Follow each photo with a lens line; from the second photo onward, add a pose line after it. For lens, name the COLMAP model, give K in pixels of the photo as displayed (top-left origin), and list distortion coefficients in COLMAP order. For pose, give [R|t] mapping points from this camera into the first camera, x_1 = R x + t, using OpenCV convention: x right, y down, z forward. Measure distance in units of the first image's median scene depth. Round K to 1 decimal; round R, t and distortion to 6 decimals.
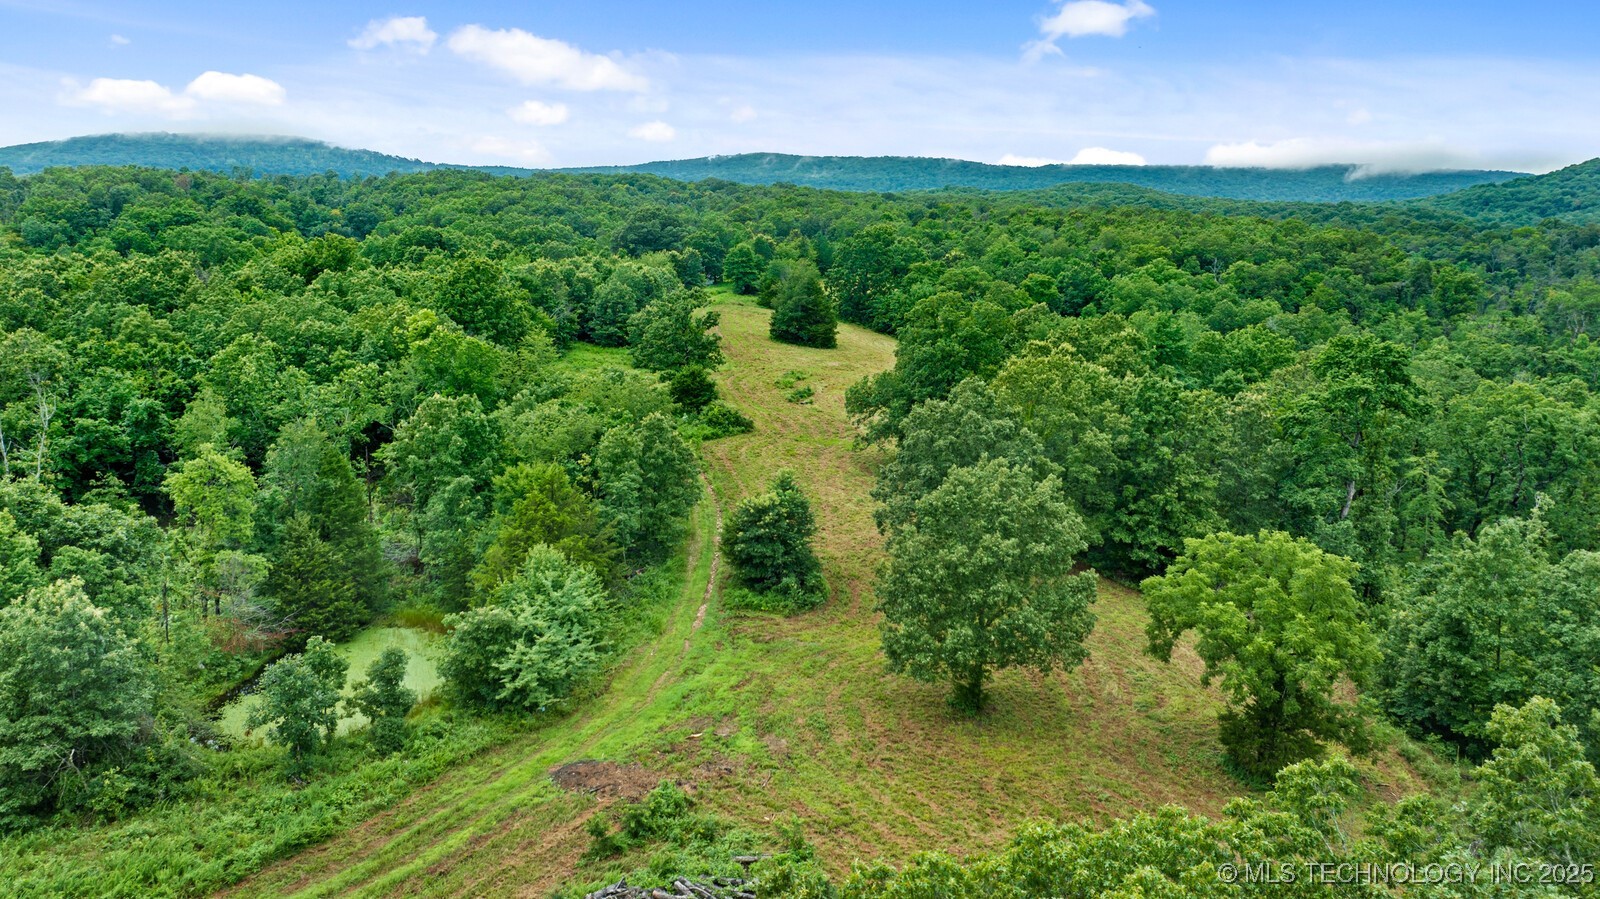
lens RADIAL K [[1117.0, 0, 800.0], [0, 1117.0, 449.5], [0, 0, 1]] dist [0.004809, 0.001054]
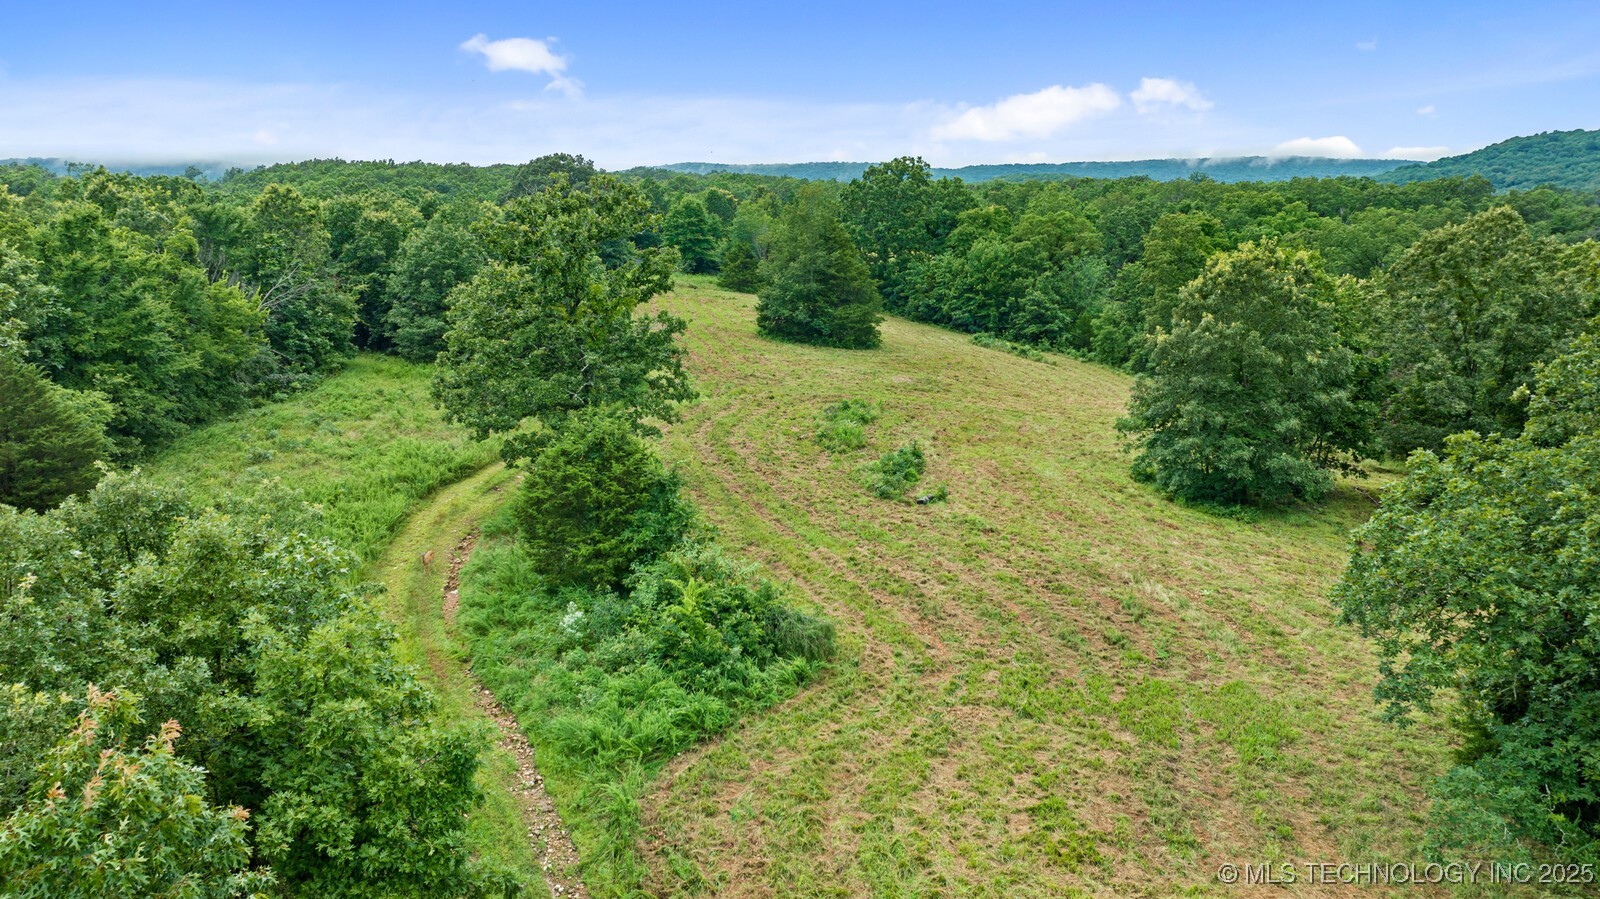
lens RADIAL K [[1223.5, 0, 800.0], [0, 1223.5, 449.5], [0, 0, 1]] dist [-0.005851, -0.000774]
pose [[0.998222, -0.041331, 0.042937, -0.050646], [0.041833, 0.999066, -0.010852, -0.054021], [-0.042449, 0.012629, 0.999019, 0.600864]]
